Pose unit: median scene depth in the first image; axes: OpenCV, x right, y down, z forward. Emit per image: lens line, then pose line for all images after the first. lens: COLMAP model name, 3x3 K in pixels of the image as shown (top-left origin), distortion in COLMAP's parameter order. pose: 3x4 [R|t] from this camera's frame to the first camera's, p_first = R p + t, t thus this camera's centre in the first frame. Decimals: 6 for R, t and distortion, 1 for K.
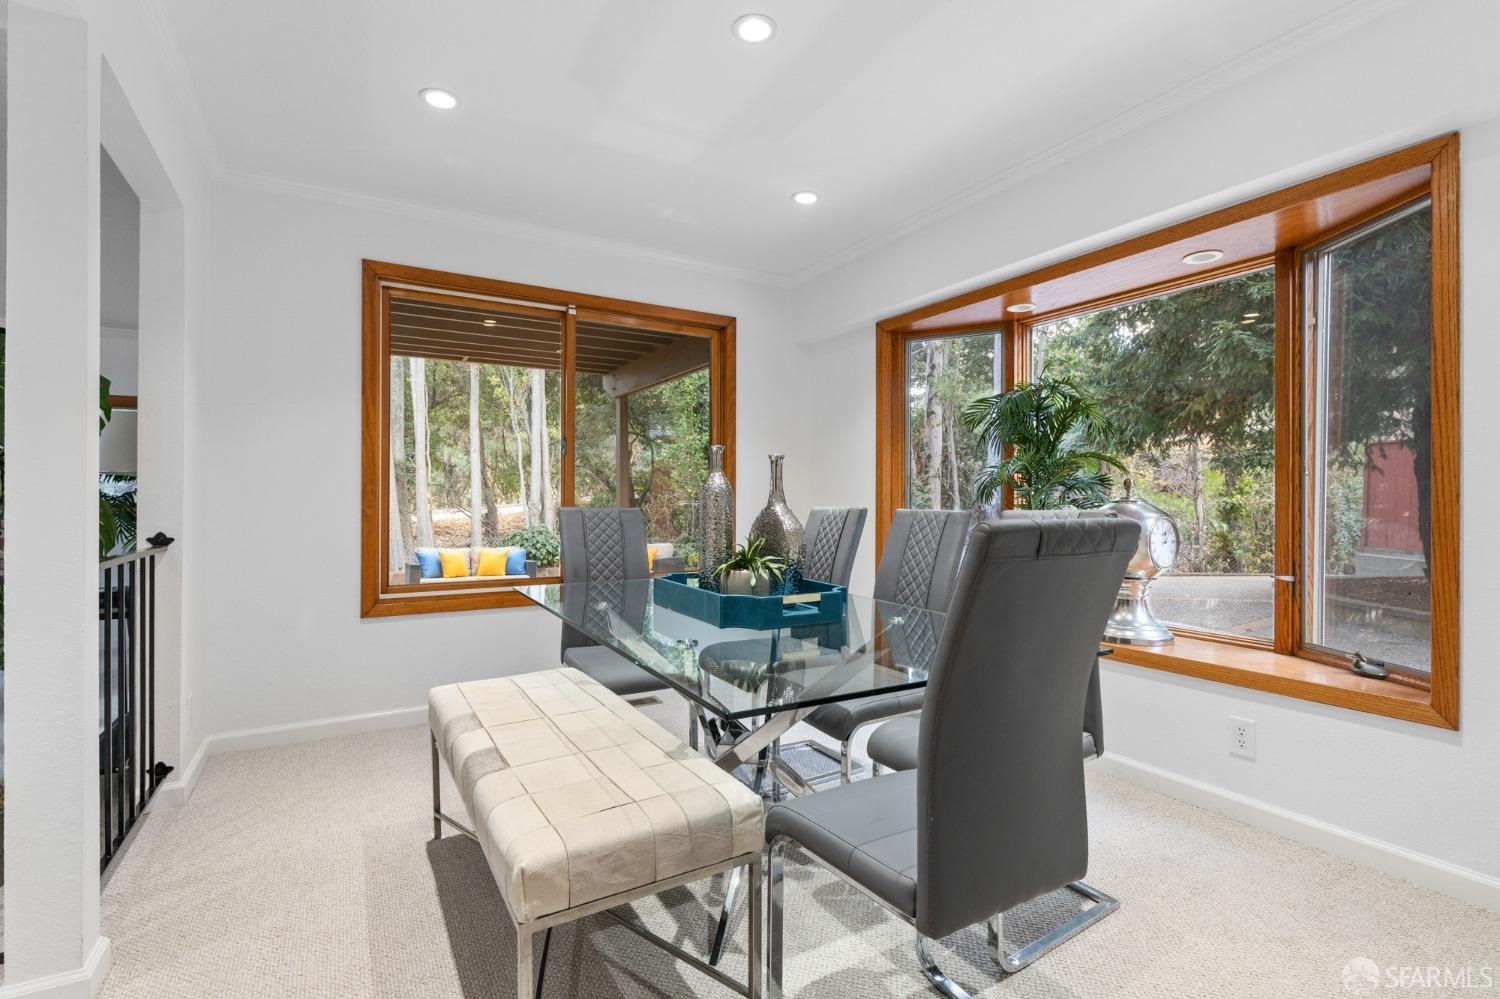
lens RADIAL K [[707.0, 0, 754.1], [0, 707.0, 468.8], [0, 0, 1]] dist [-0.000025, -0.000065]
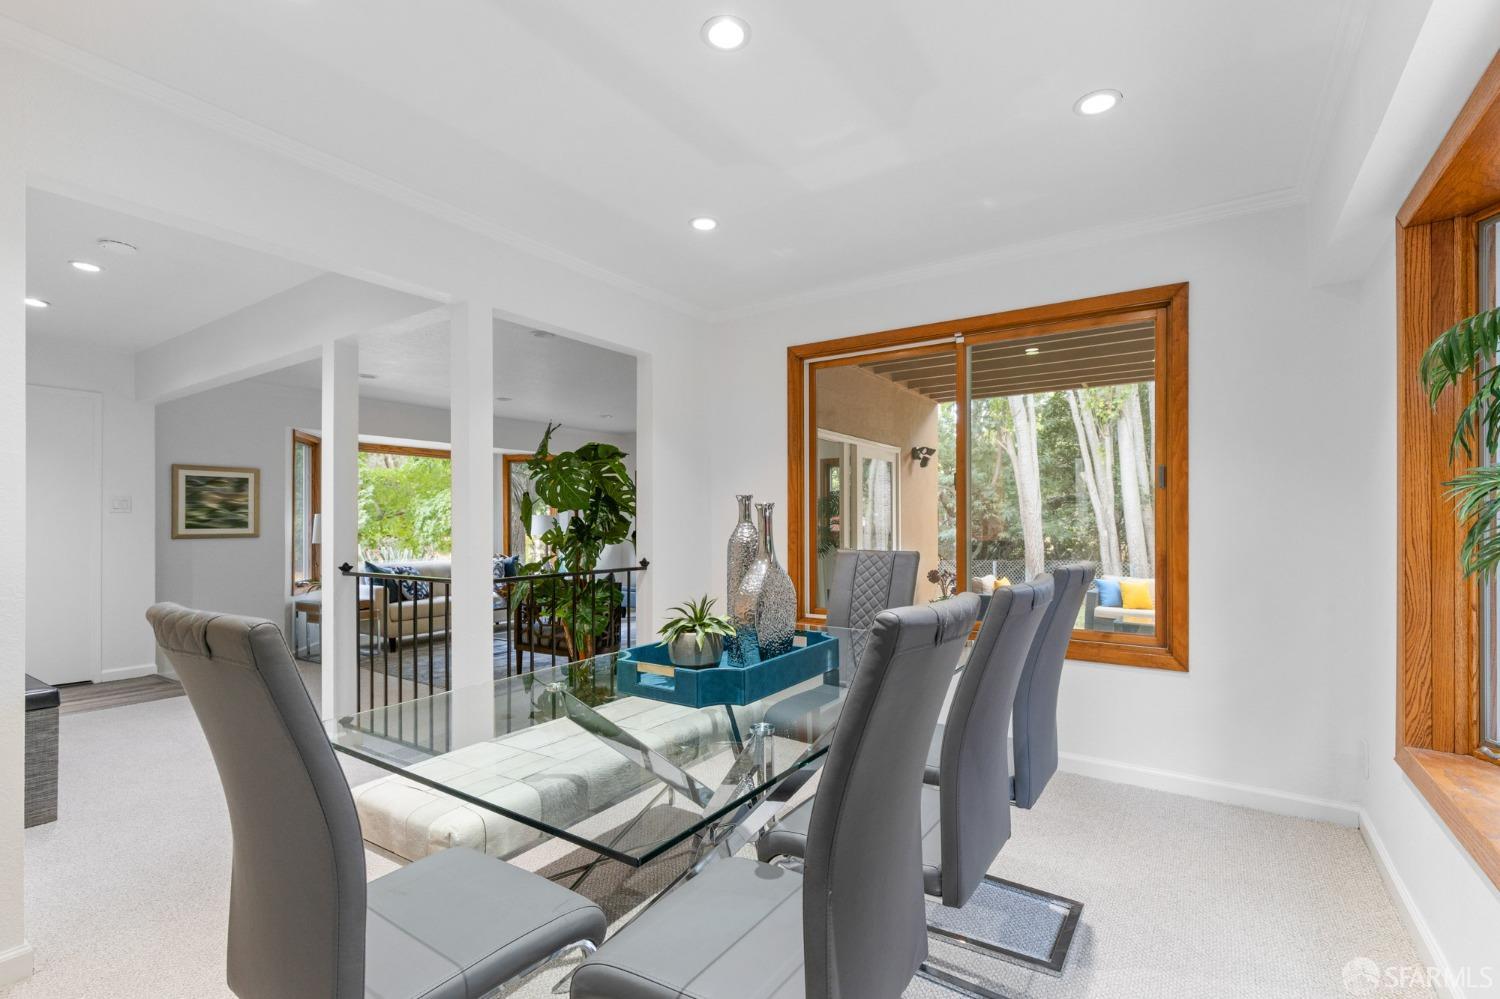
lens RADIAL K [[676.7, 0, 762.1], [0, 676.7, 499.7], [0, 0, 1]] dist [0.003928, 0.000381]
pose [[0.439454, -0.033227, -0.897650, 0.434367], [0.044077, 0.998909, -0.015397, -0.005840], [0.897183, -0.032800, 0.440439, 0.354140]]
